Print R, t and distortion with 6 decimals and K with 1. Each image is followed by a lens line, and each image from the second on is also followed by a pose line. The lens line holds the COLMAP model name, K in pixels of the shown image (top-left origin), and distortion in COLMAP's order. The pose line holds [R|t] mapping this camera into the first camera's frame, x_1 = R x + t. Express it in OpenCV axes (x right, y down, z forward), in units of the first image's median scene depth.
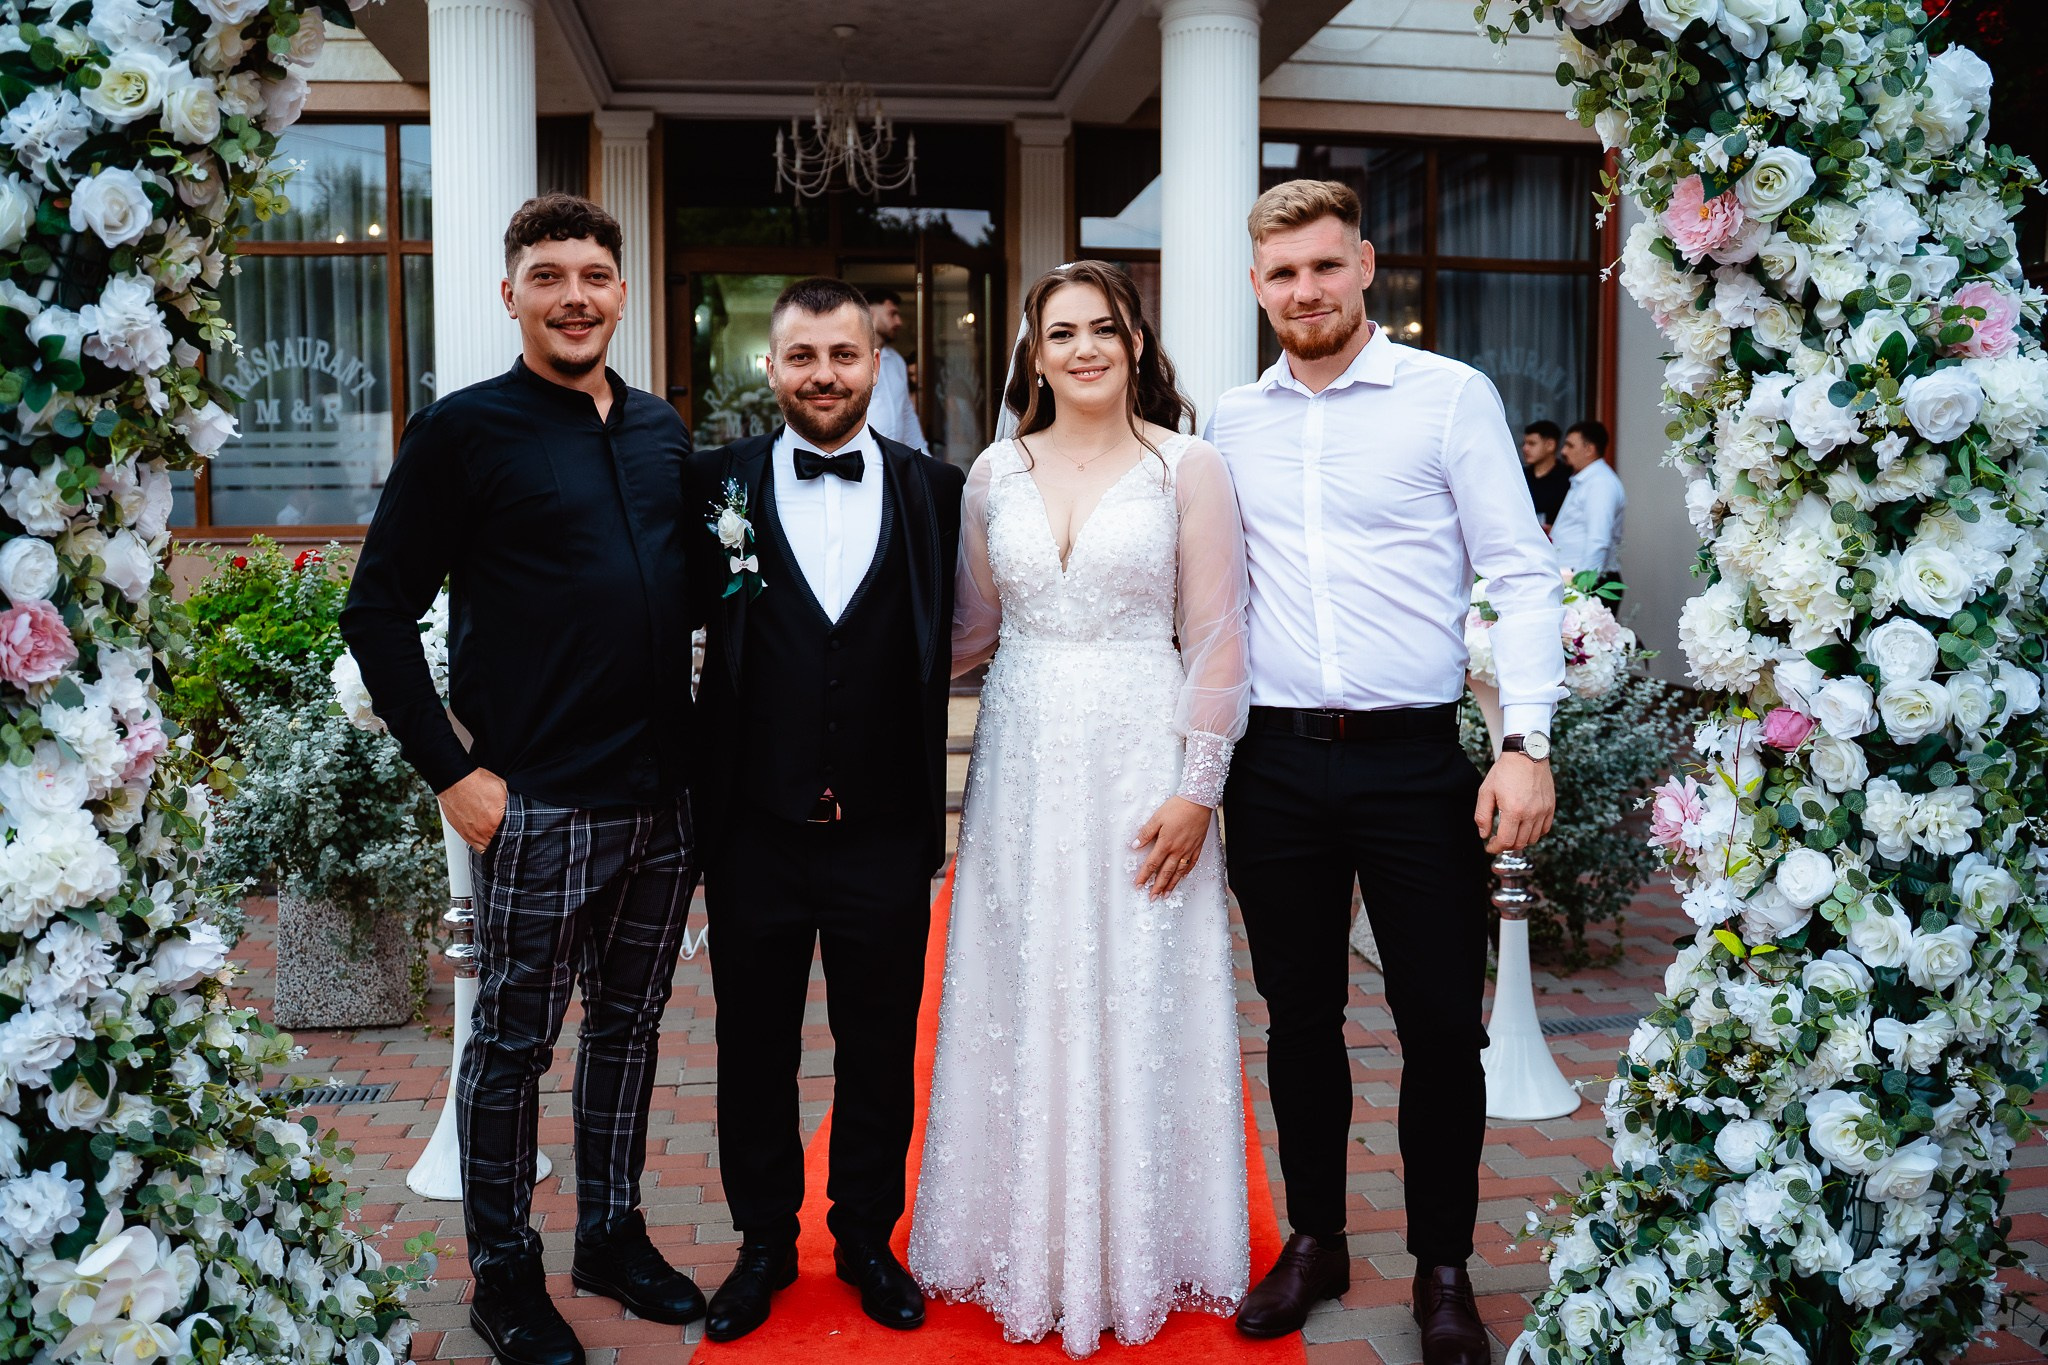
lens RADIAL K [[1646.2, 0, 1015.0], [0, 1646.2, 670.6], [0, 0, 1]] dist [-0.114628, 0.087477]
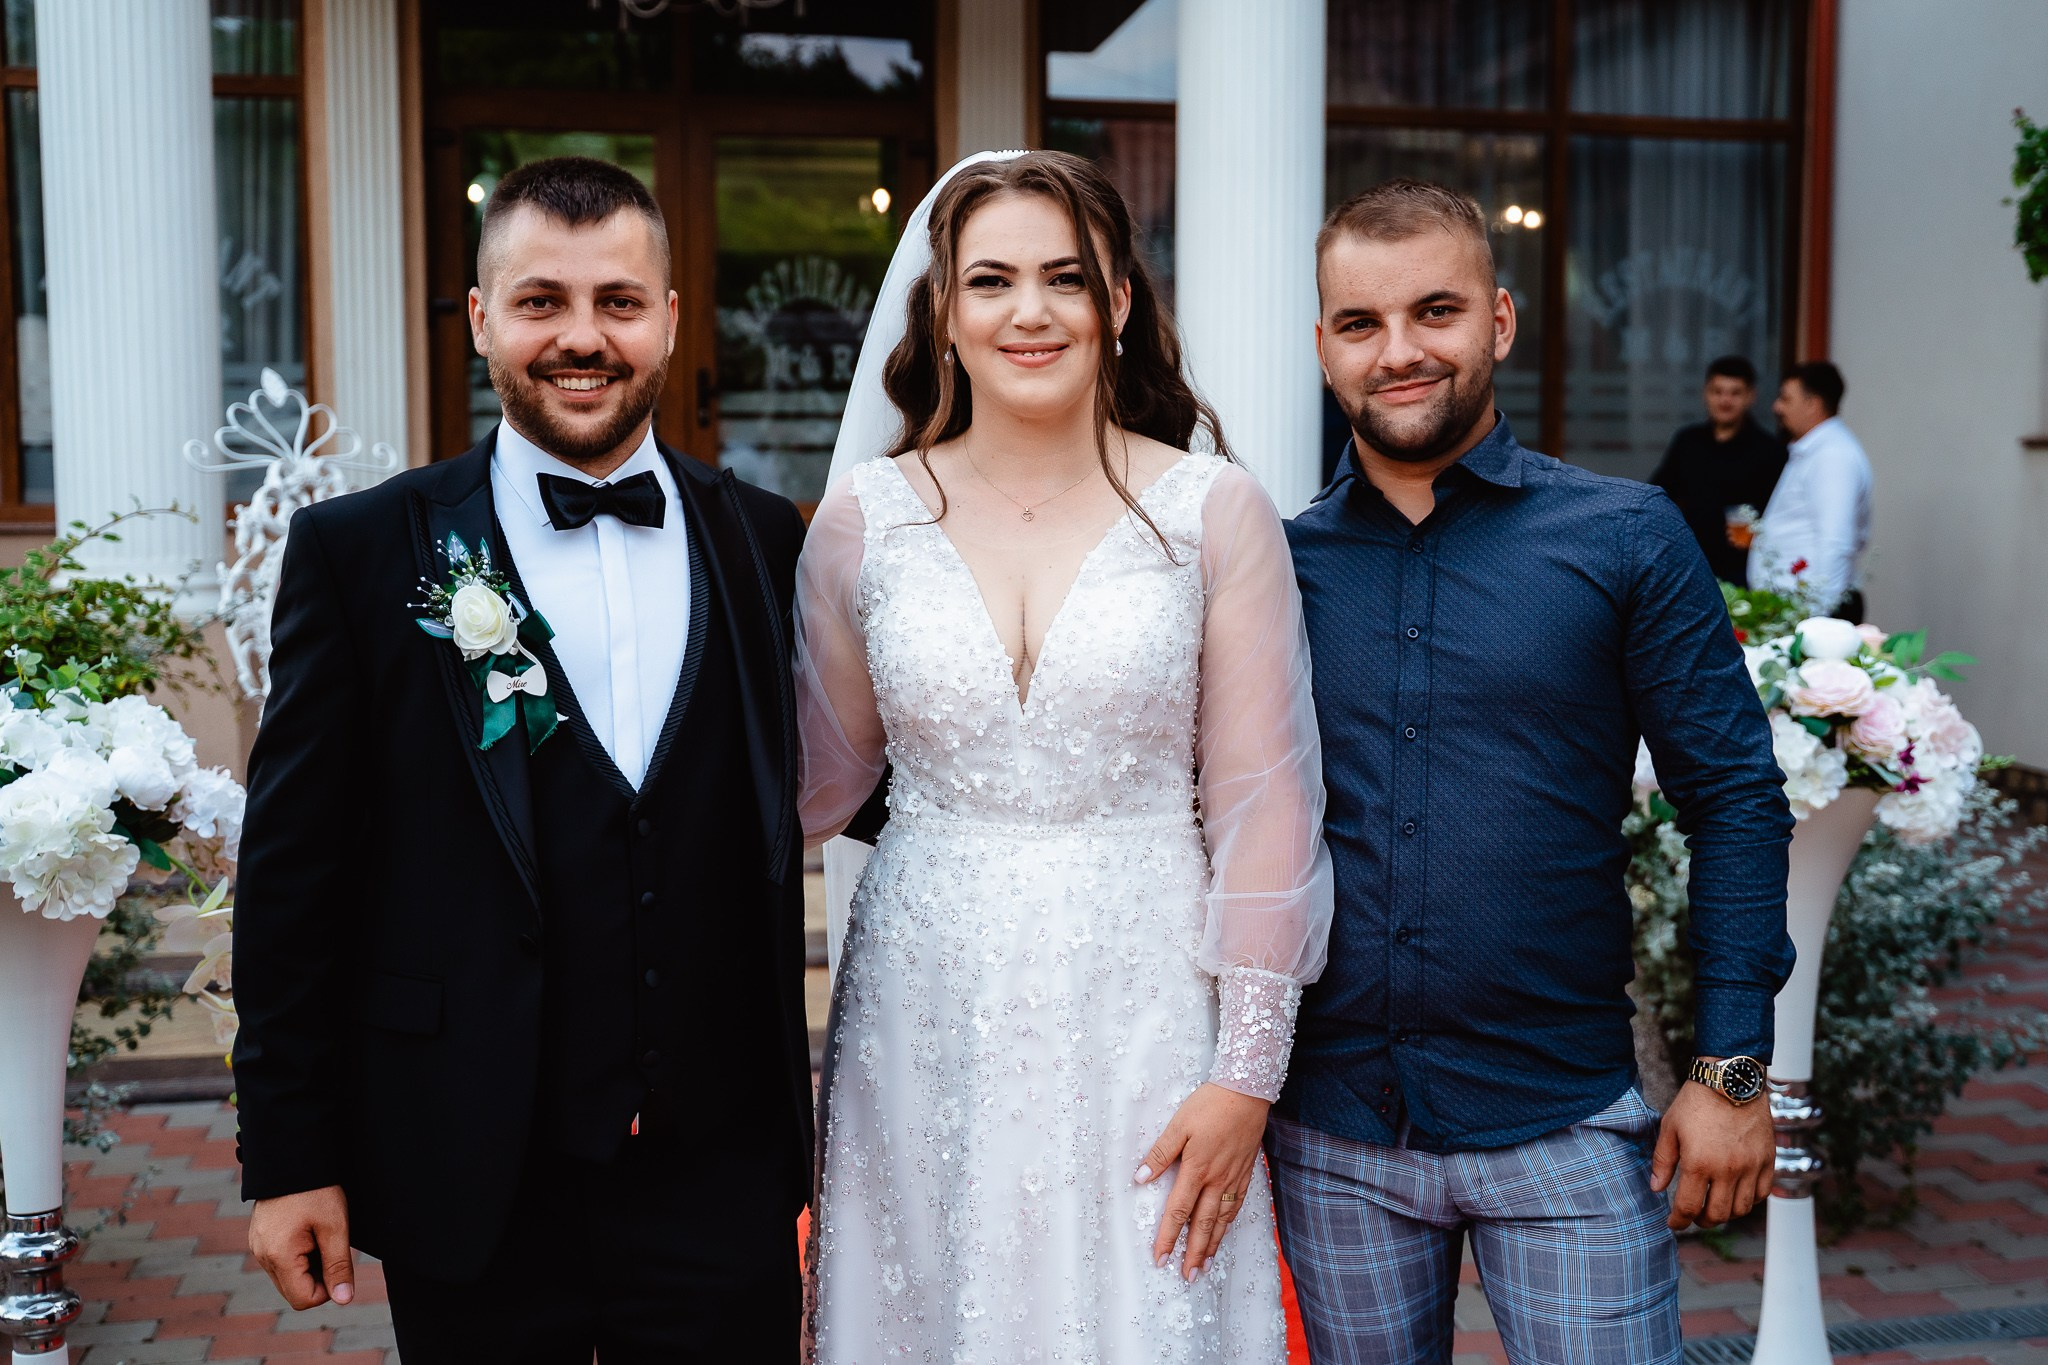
lens RADIAL K [[2294.3, 0, 1074.8], [0, 2294.3, 672.2], [0, 0, 1]] dist [-0.028717, 0.042154]
pose [[0.998219, -0.002390, 0.059611, -0.026044], [0.002790, 0.999974, -0.006618, -0.069138], [-0.059594, 0.006773, 0.998200, 0.250802]]
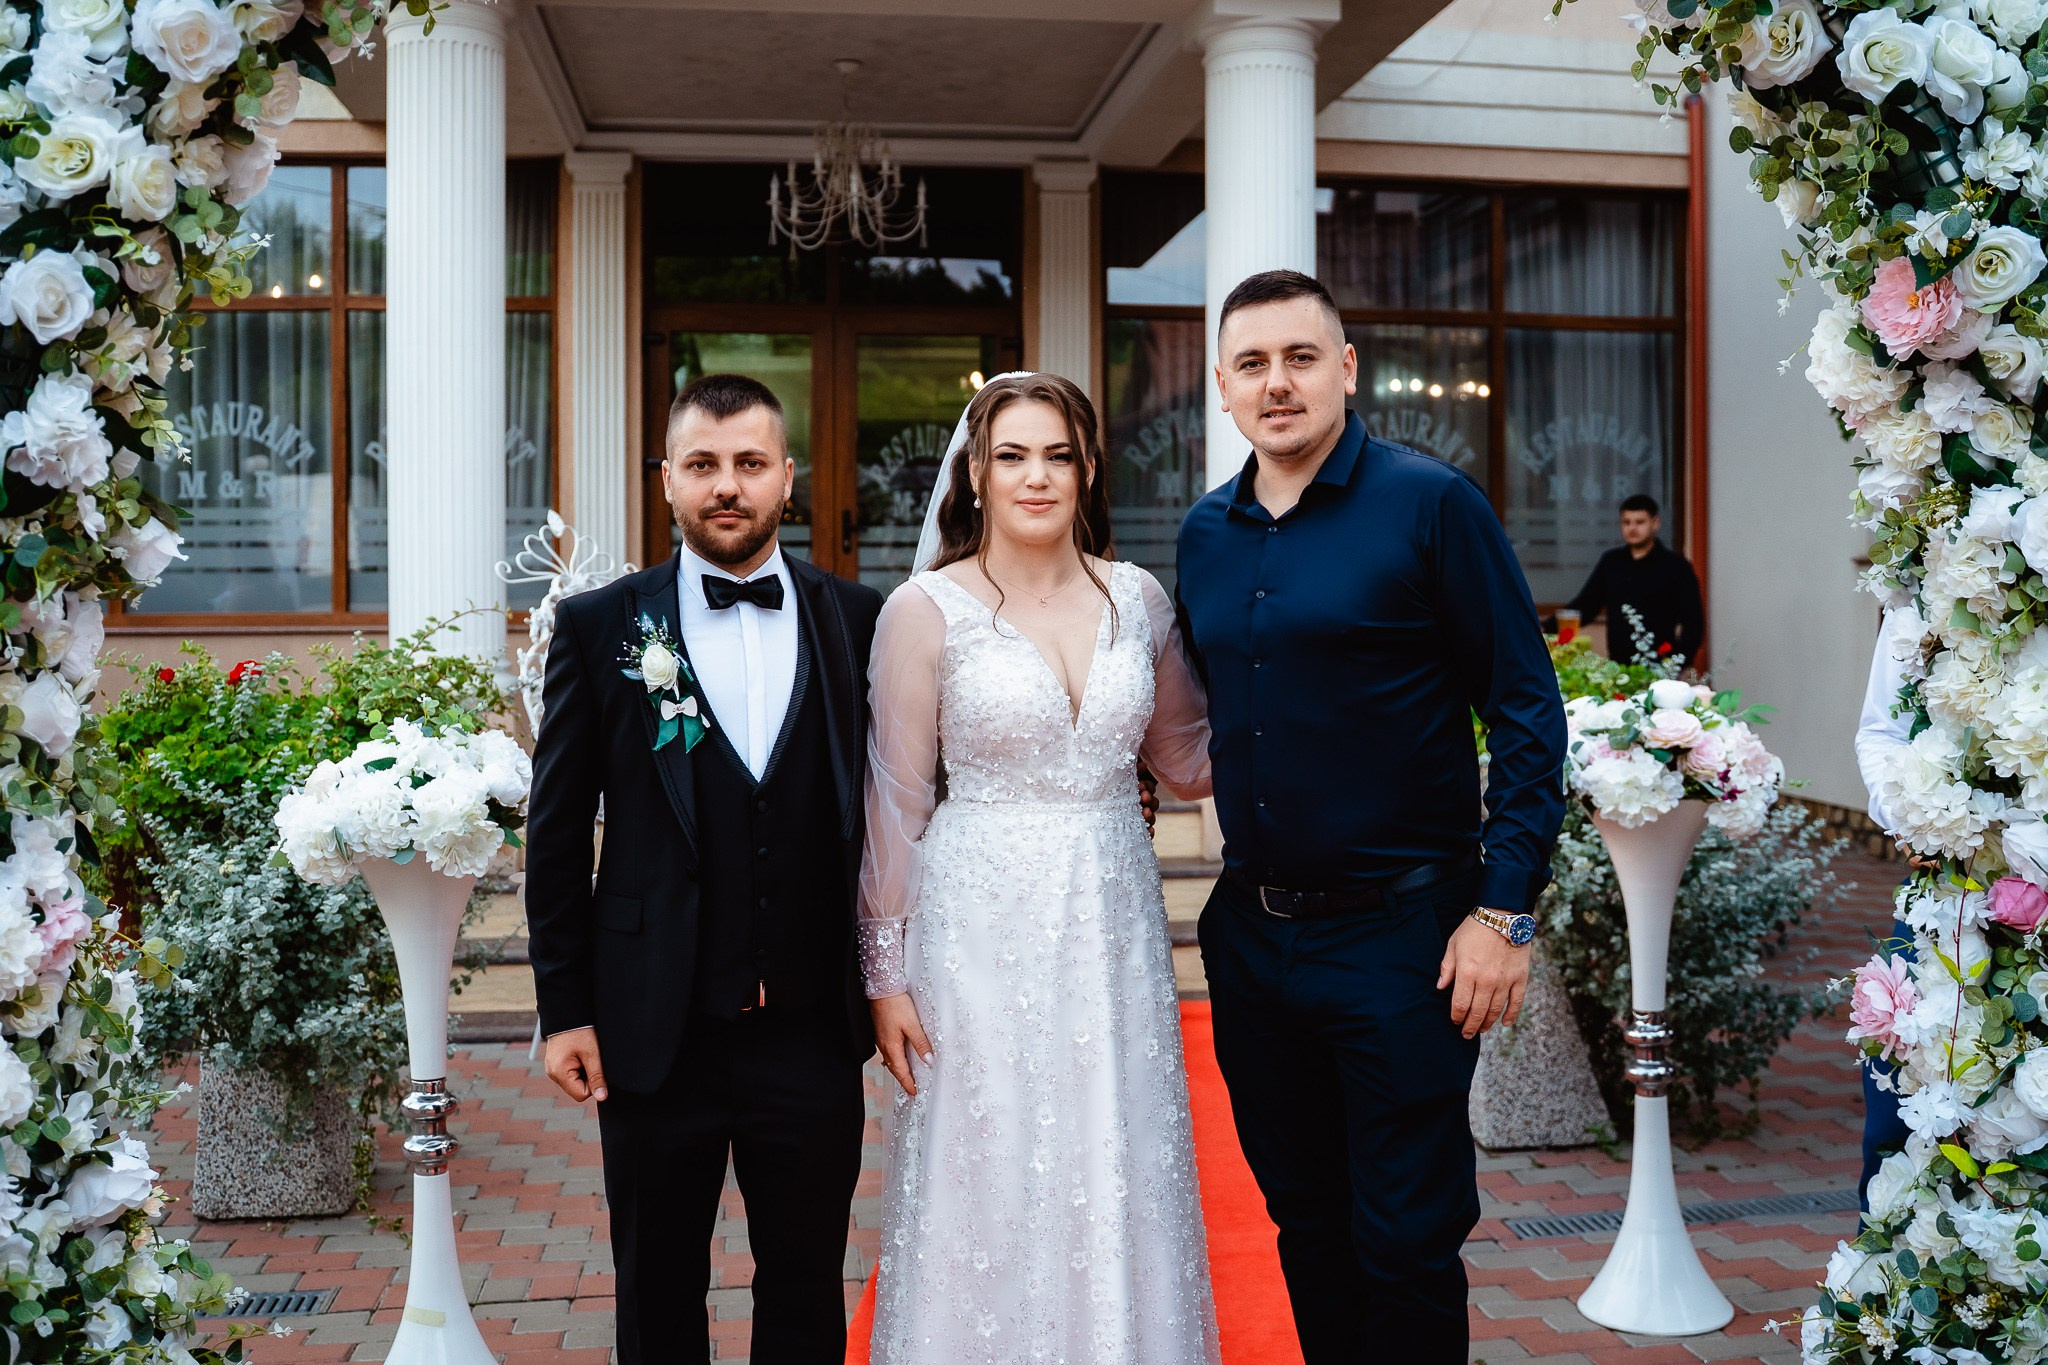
lens RADIAL K [[1840.2, 0, 1024.5], [0, 1840.2, 637.0], [0, 0, 1]] dist [-0.114139, 0.084248]
pose [[0.999987, -0.000506, 0.004986, -0.047238], [0.000847, 0.997641, -0.068648, -0.039510], [-0.004939, 0.068652, 0.997628, 0.058566]]
